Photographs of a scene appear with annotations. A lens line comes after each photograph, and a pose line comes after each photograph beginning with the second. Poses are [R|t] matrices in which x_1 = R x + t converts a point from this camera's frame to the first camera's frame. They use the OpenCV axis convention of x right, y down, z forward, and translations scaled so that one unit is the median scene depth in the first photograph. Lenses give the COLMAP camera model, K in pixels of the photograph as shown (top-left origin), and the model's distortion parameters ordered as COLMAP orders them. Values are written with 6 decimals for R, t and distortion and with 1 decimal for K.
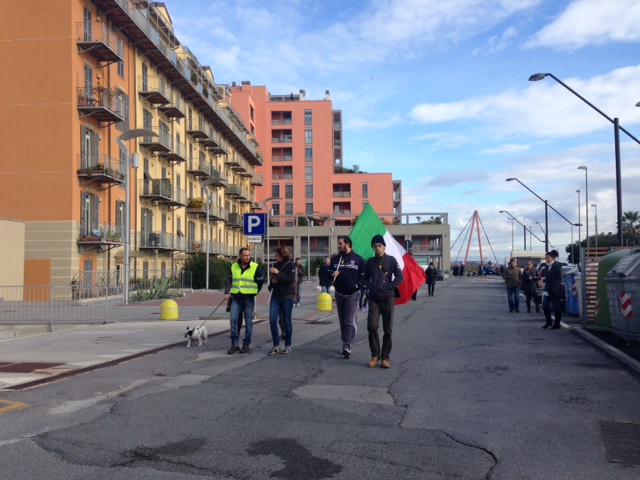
lens RADIAL K [[619.1, 0, 320.0], [0, 619.1, 240.0], [0, 0, 1]] dist [0.169008, -0.152497]
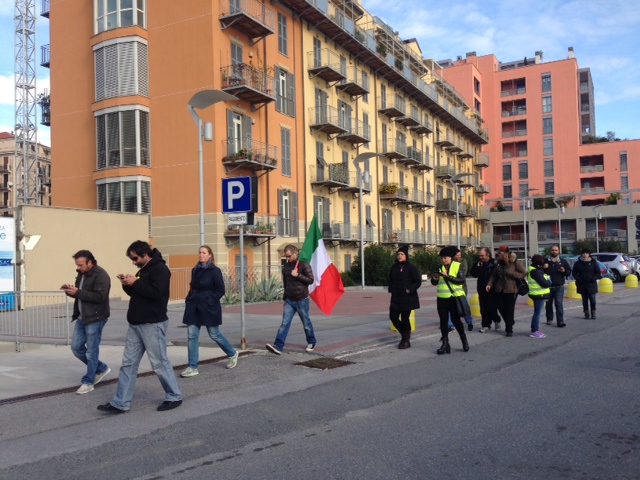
lens RADIAL K [[619.1, 0, 320.0], [0, 619.1, 240.0], [0, 0, 1]] dist [0.169008, -0.152497]
pose [[0.918584, -0.030525, -0.394046, 0.058830], [0.036241, 0.999318, 0.007072, 0.005013], [0.393562, -0.020777, 0.919063, 0.122689]]
